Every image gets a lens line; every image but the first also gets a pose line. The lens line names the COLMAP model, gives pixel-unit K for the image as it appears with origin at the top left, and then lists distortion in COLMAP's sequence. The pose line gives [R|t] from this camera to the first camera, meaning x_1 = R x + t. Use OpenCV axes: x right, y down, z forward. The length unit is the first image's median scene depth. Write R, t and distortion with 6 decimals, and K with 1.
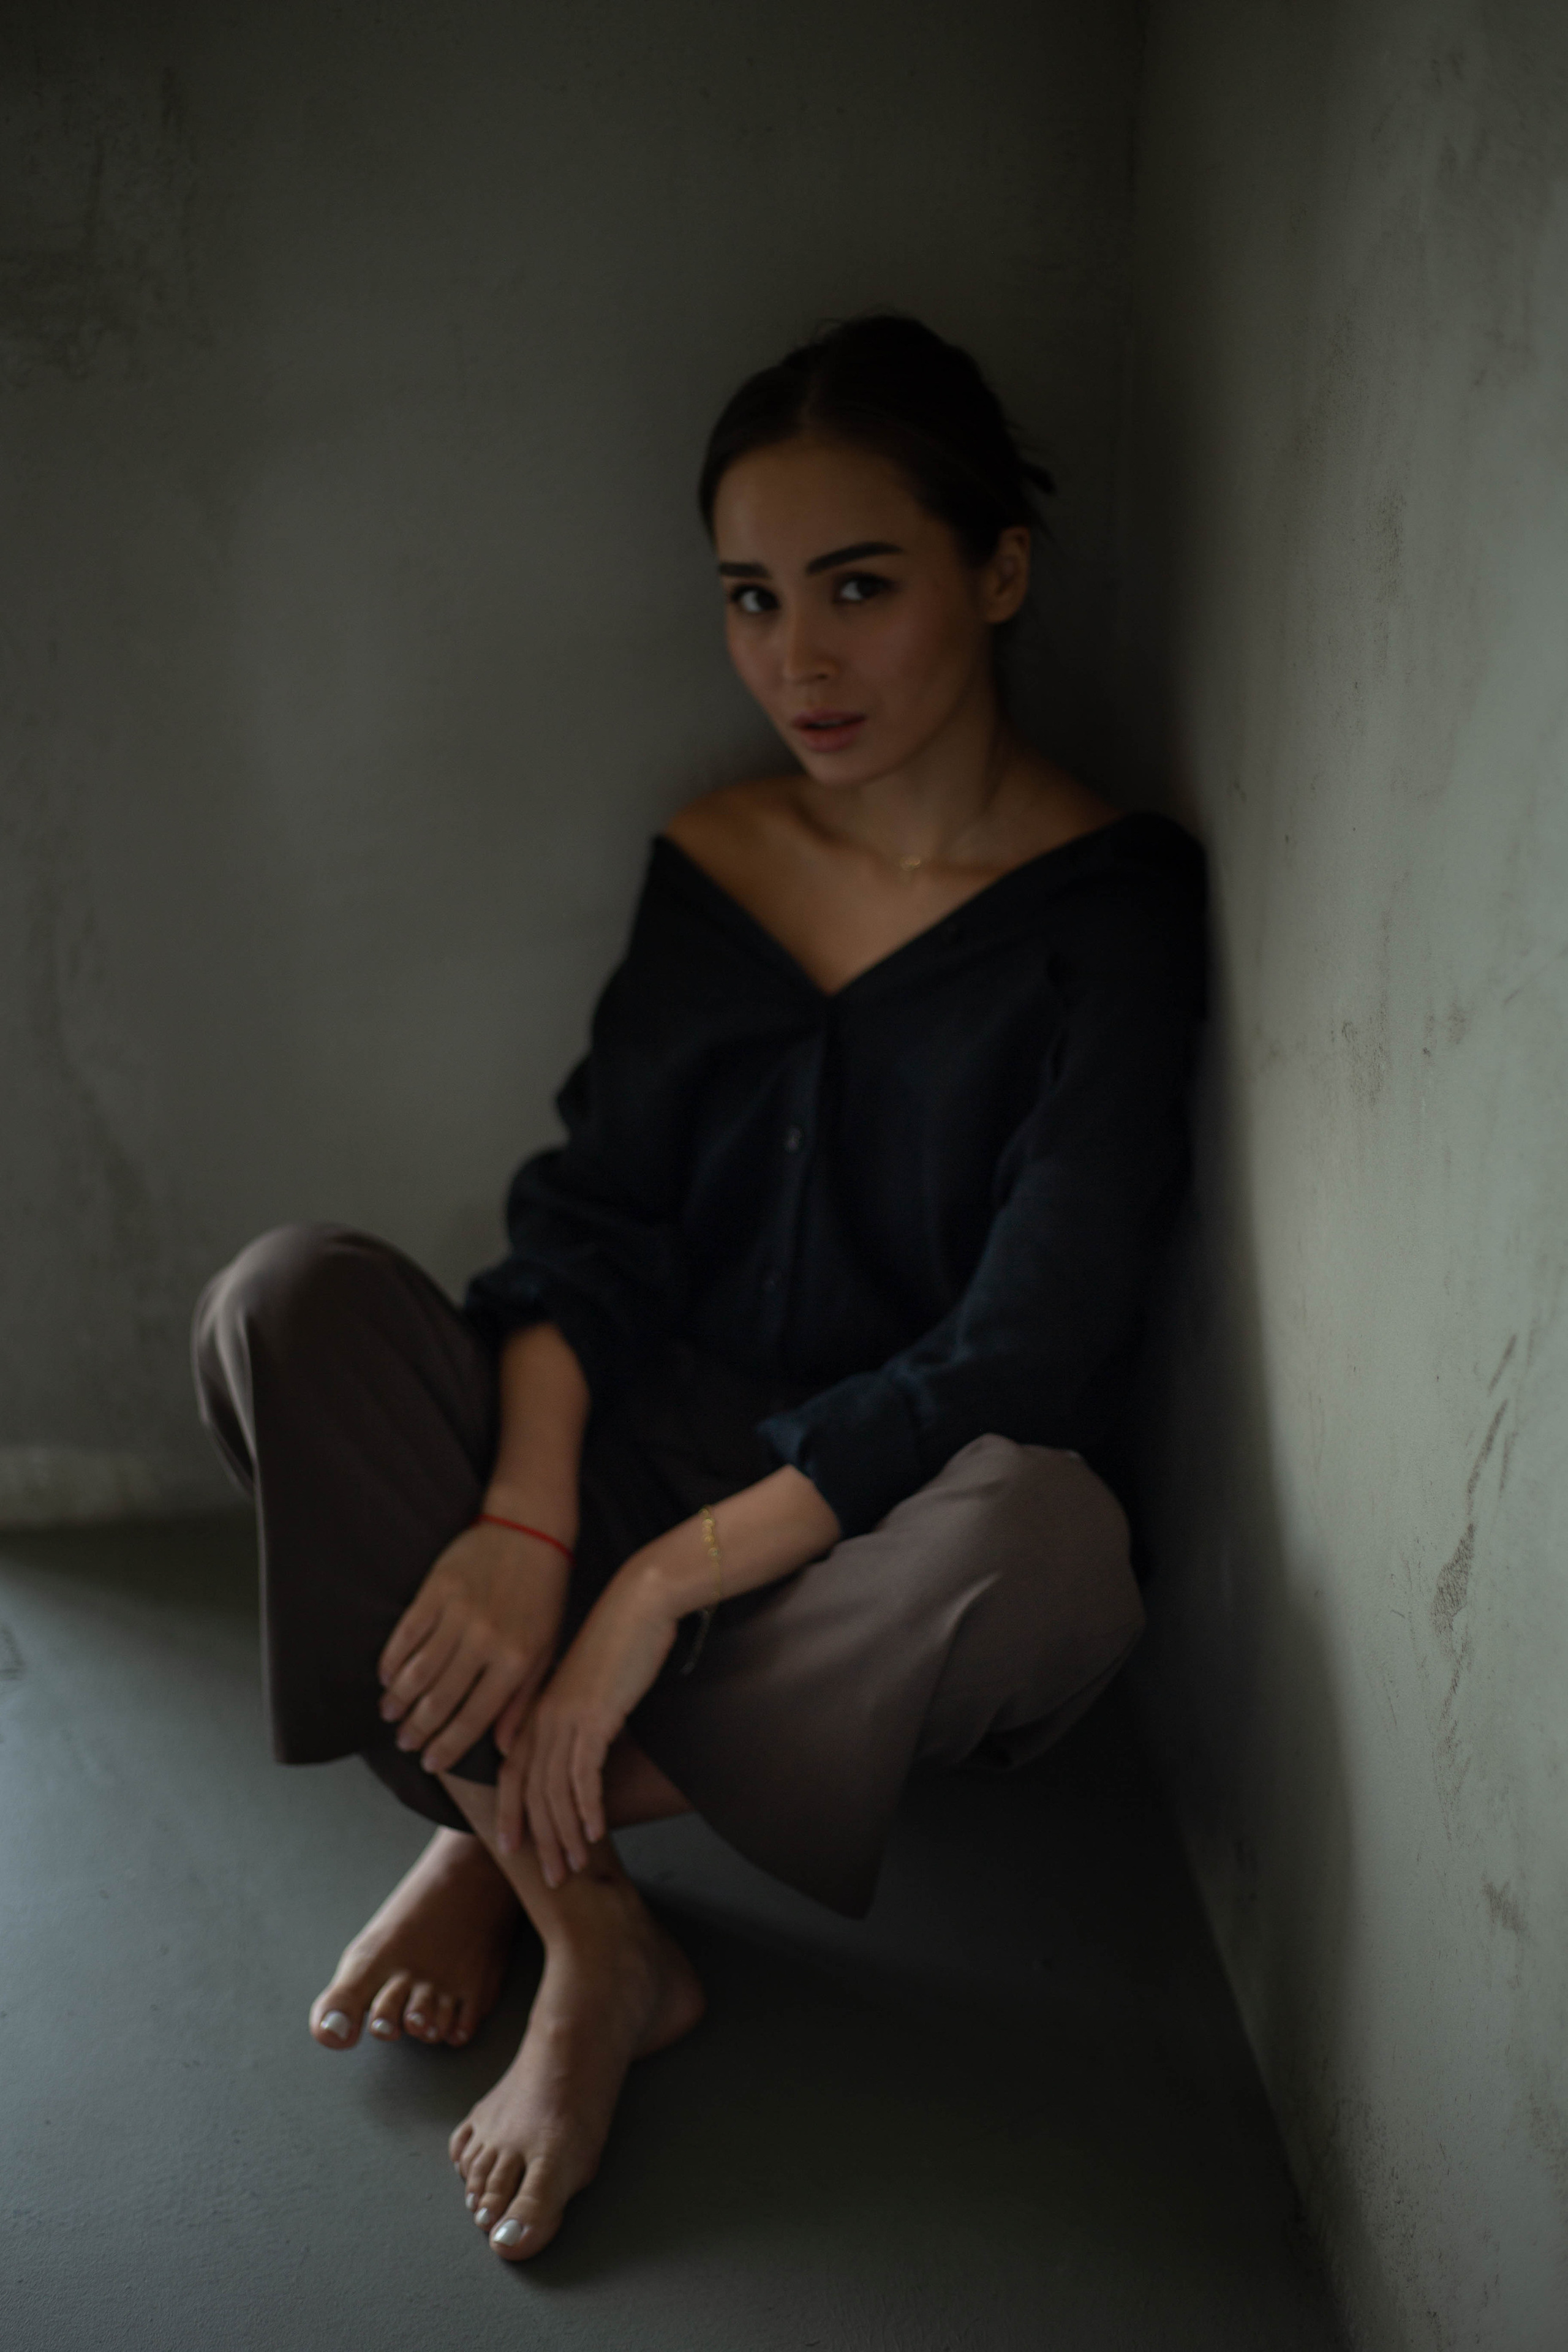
lens RADIAL K [[3412.1, 0, 784.0], [0, 3412.1, 1176.0], [0, 0, 1]] dist [-0.099956, -0.102770]
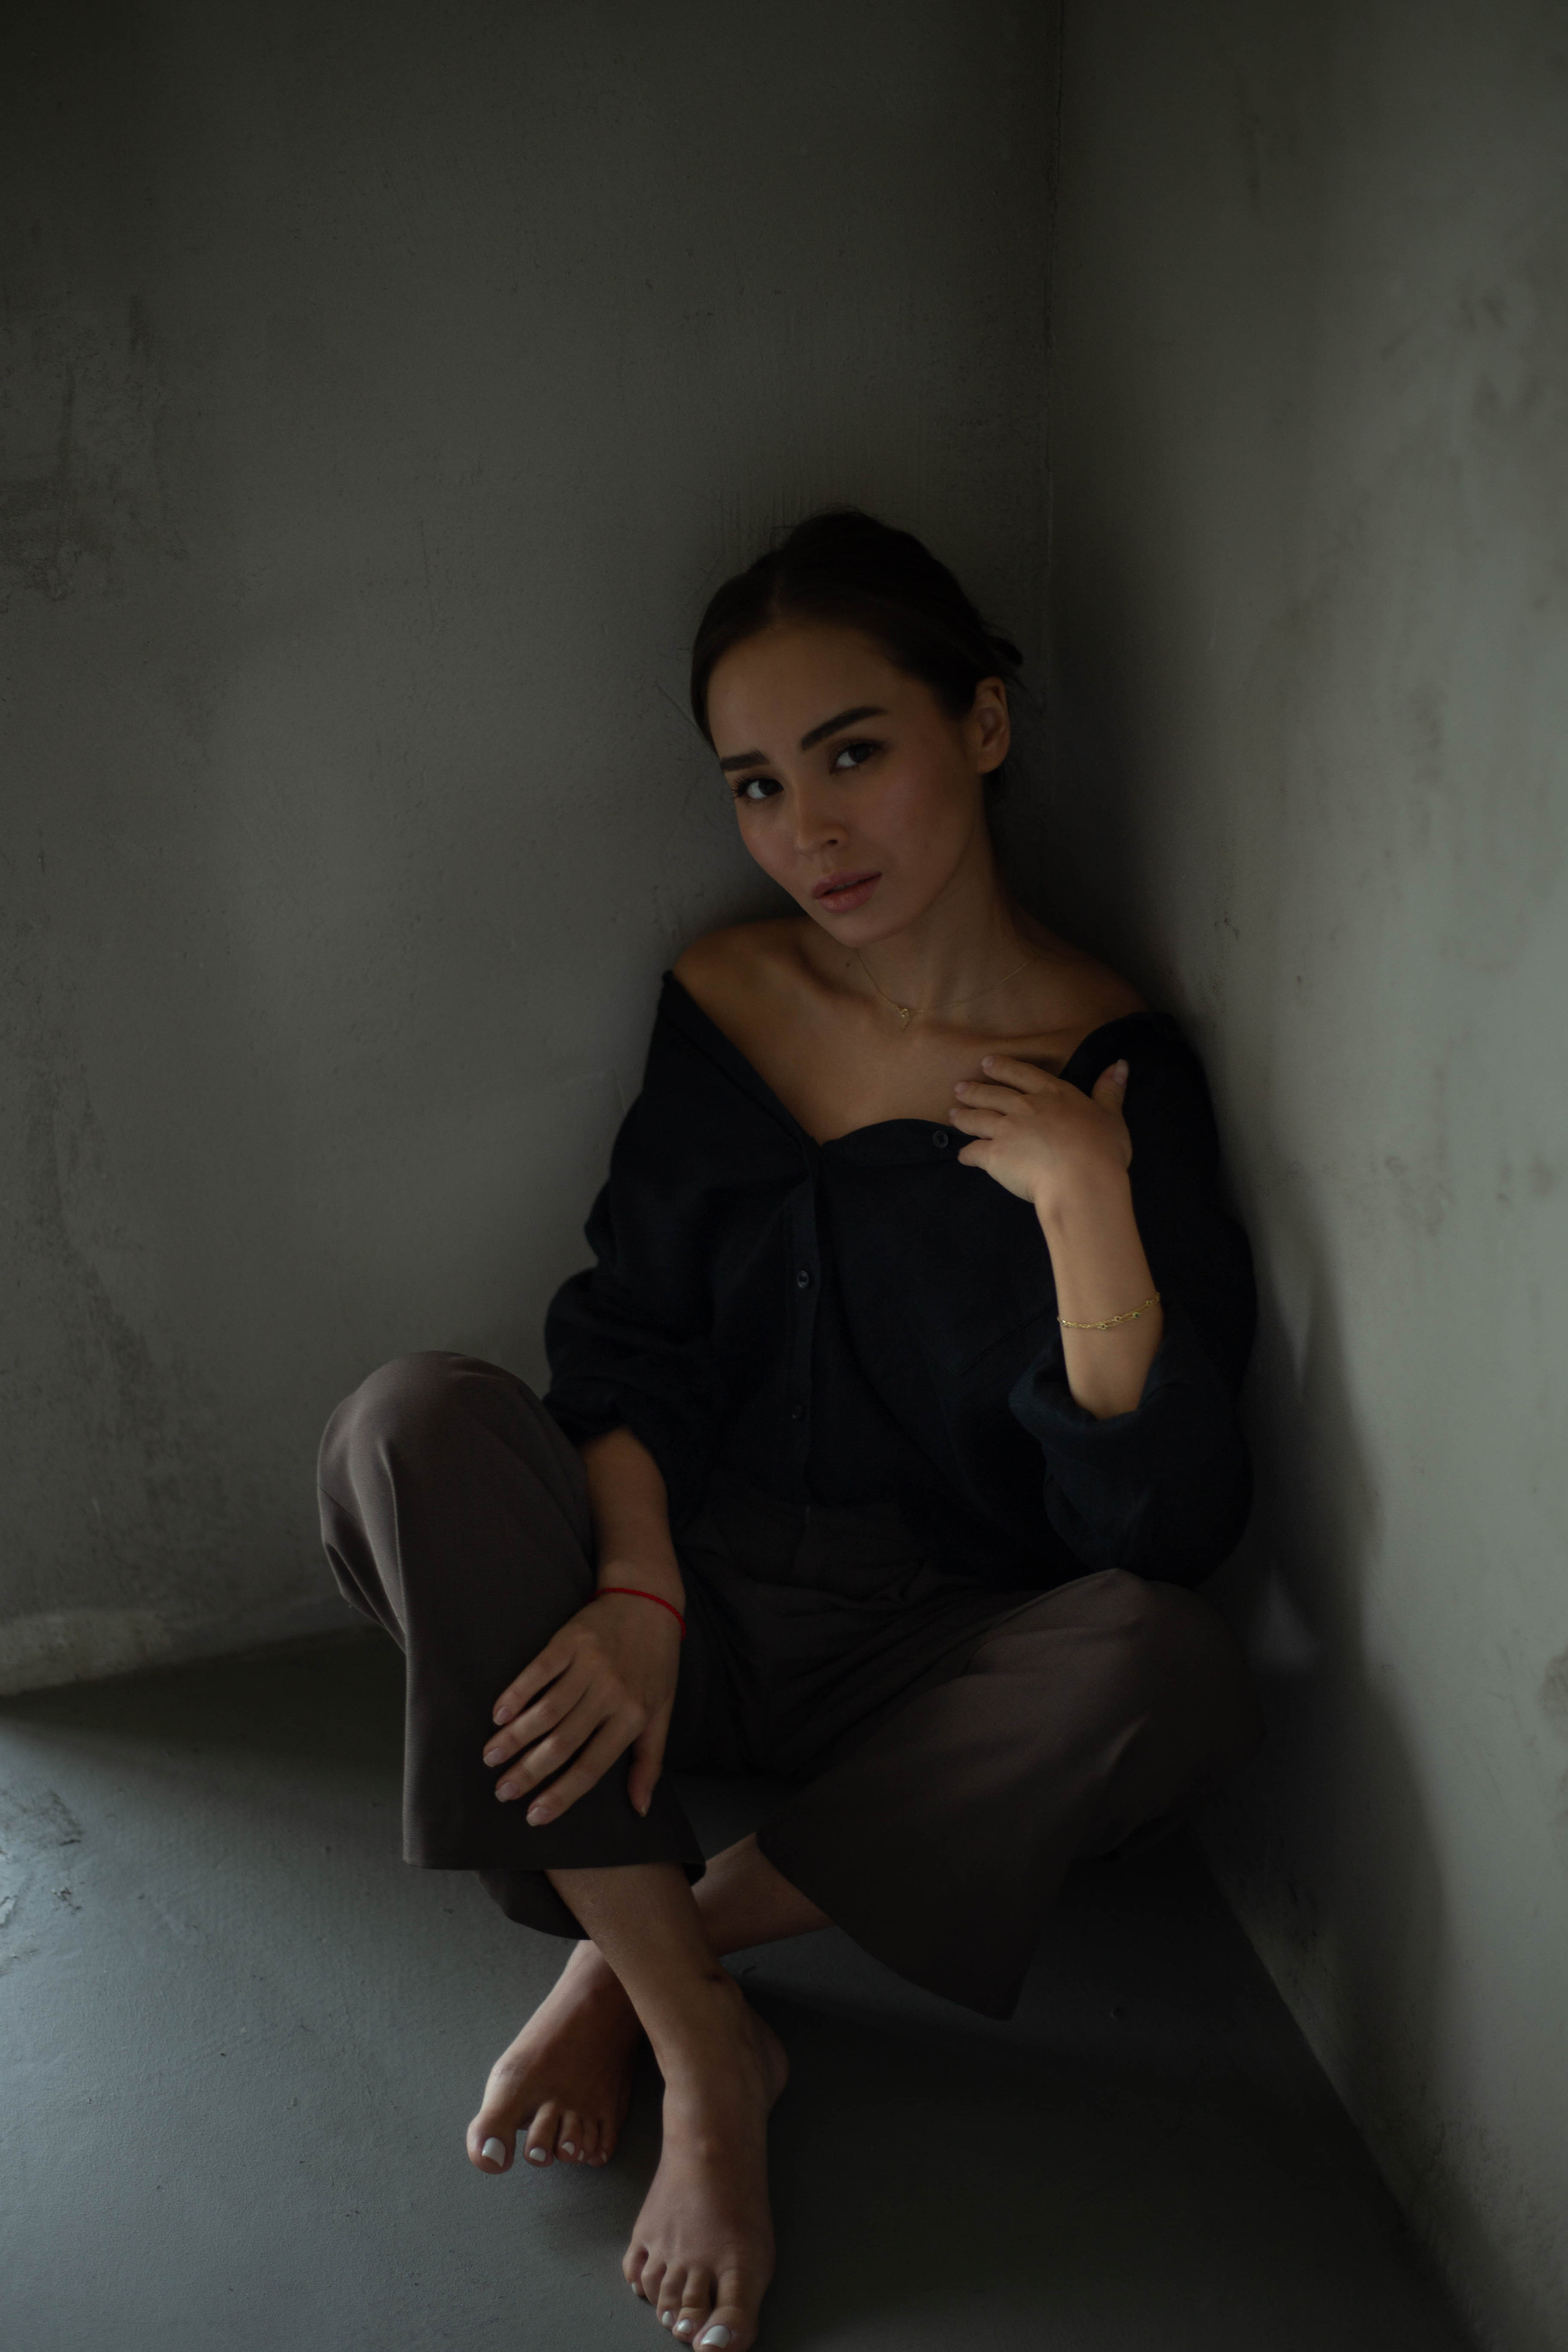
lens RADIAL K [[3379.8, 0, 784.0], [0, 3379.8, 1176.0], [0, 0, 1]] dist [-0.121322, -0.001554]
pose [[0.988525, -0.093406, 0.118715, -0.135150], [0.089984, 0.995367, 0.033876, -0.081153], [-0.121329, -0.022804, 0.992350, -0.038932]]
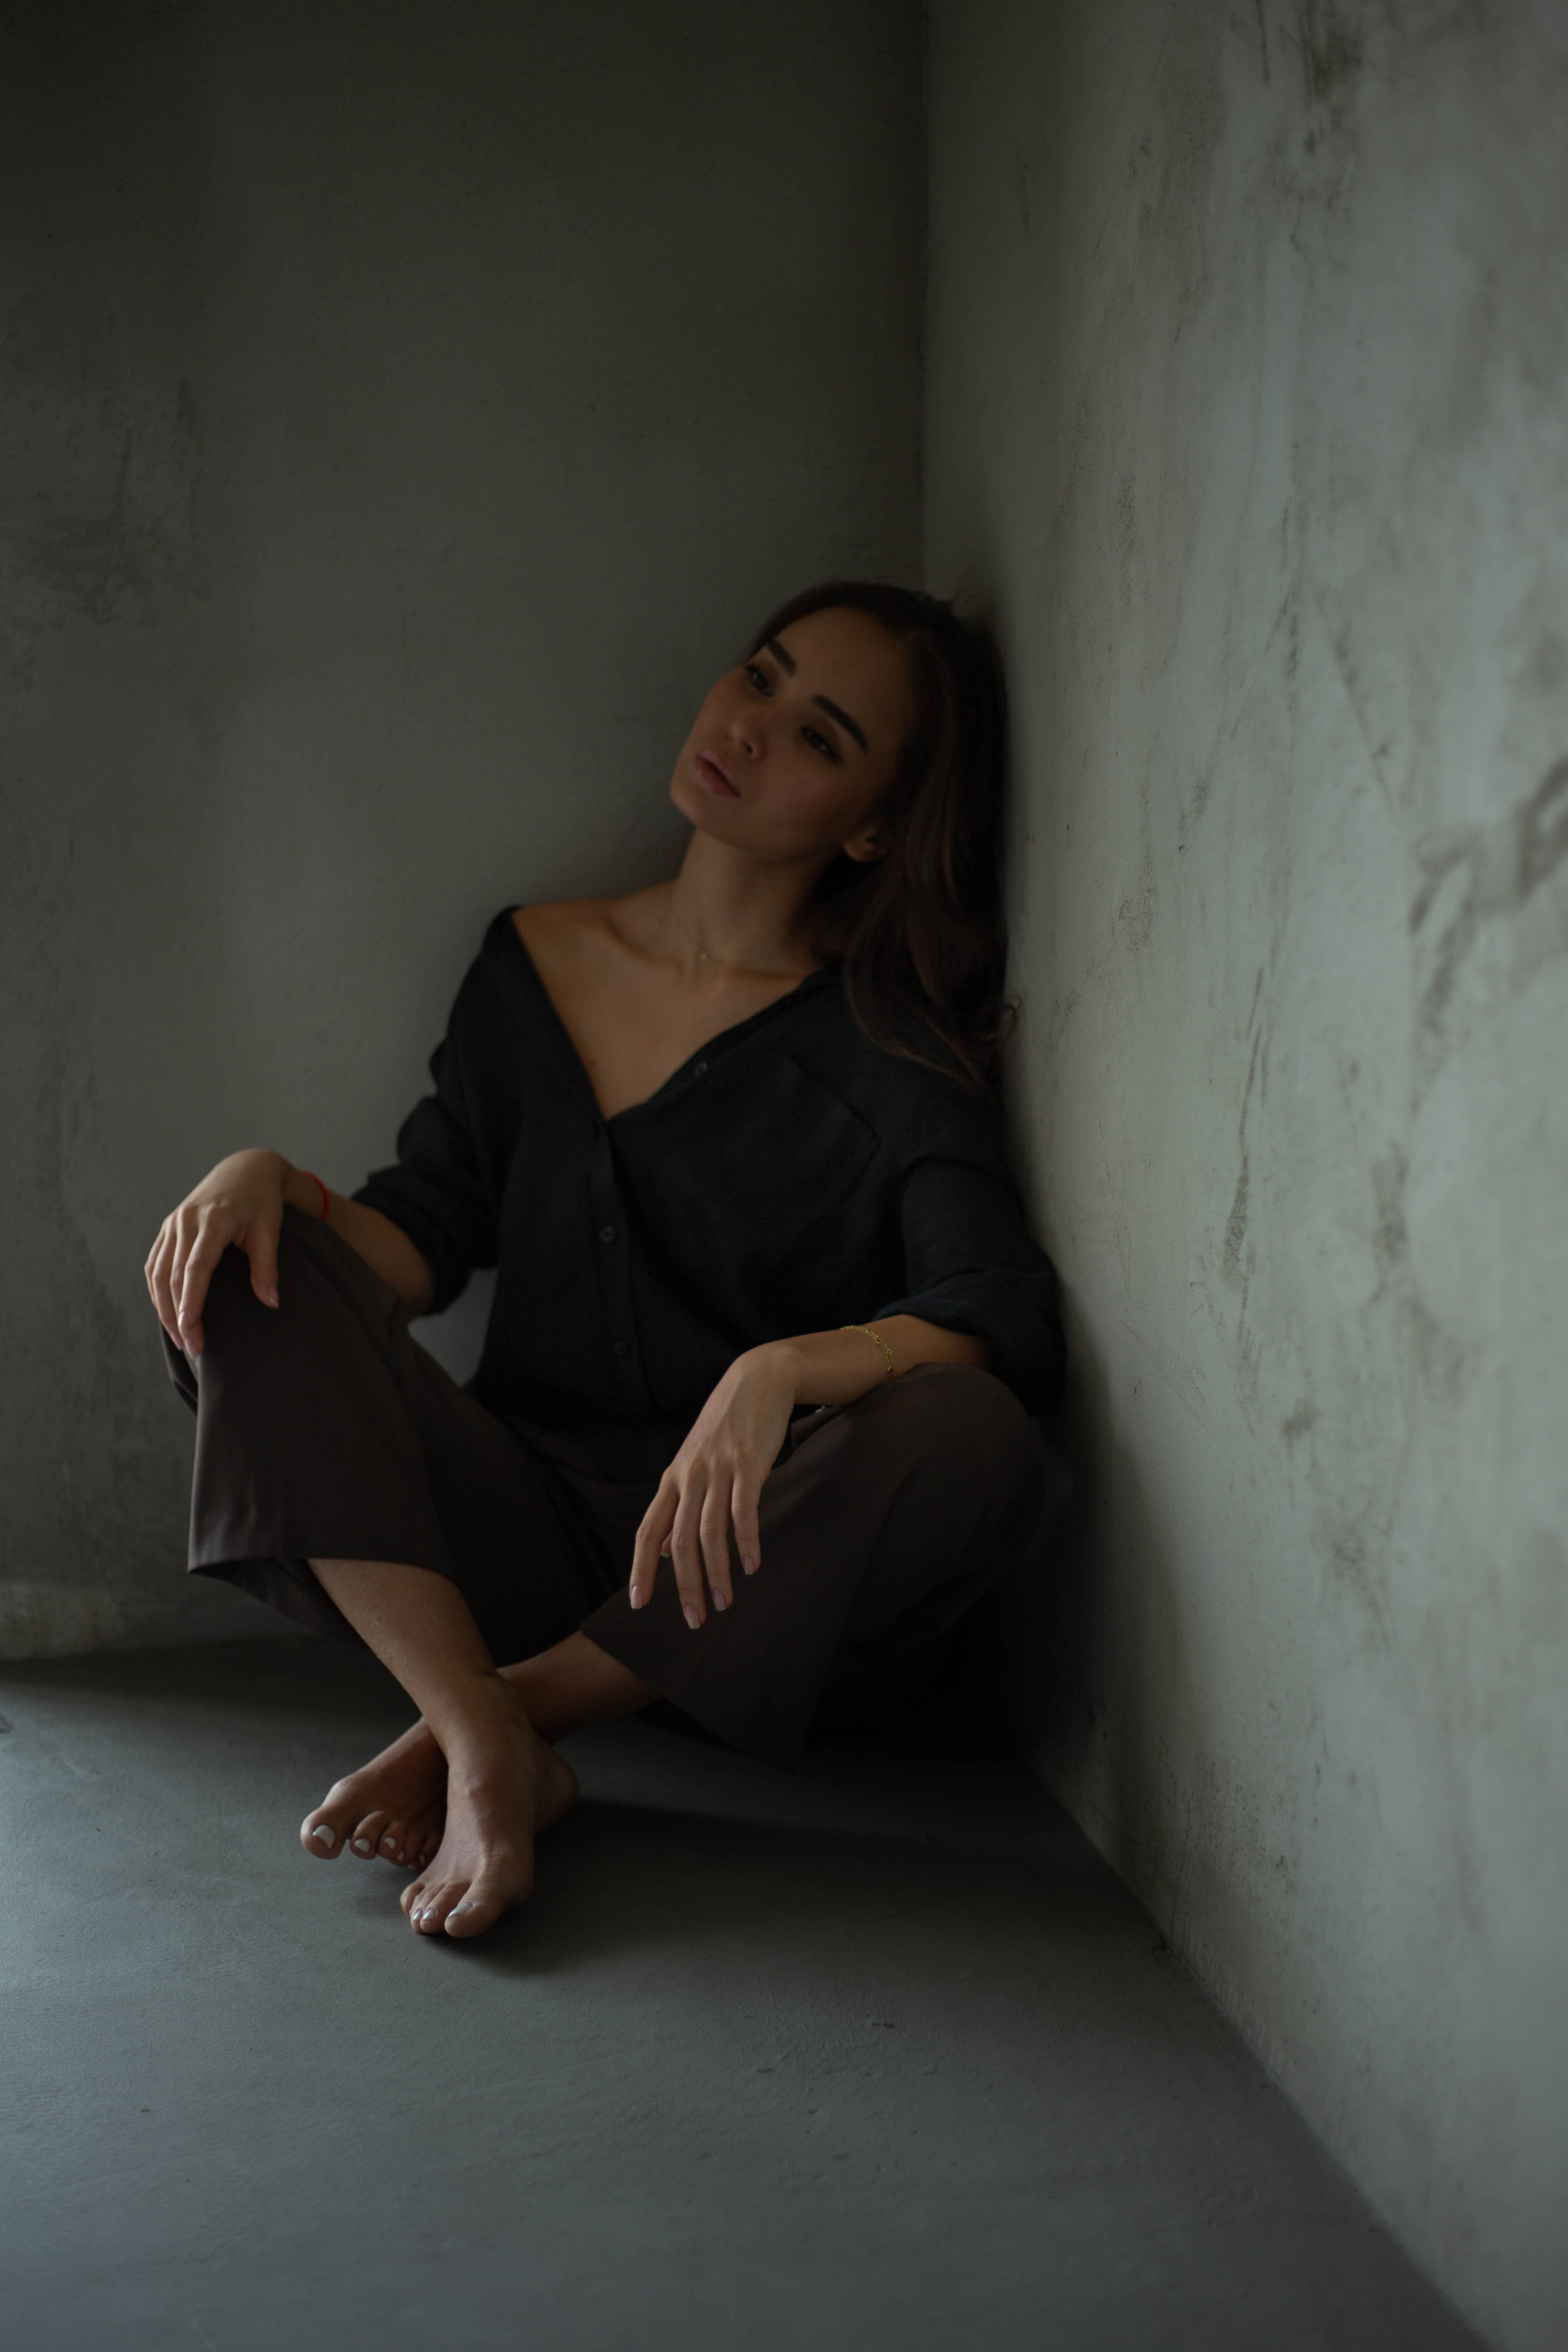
lens RADIAL K [[3492.9, 0, 784.0], [0, 3492.9, 1176.0], [0, 0, 1]] dist [-0.127997, -0.030206]
pose [[0.997466, -0.024692, 0.066722, -0.048084], [0.044528, 0.948116, -0.314791, 0.403040], [-0.055487, 0.316964, 0.946813, -0.191835]]
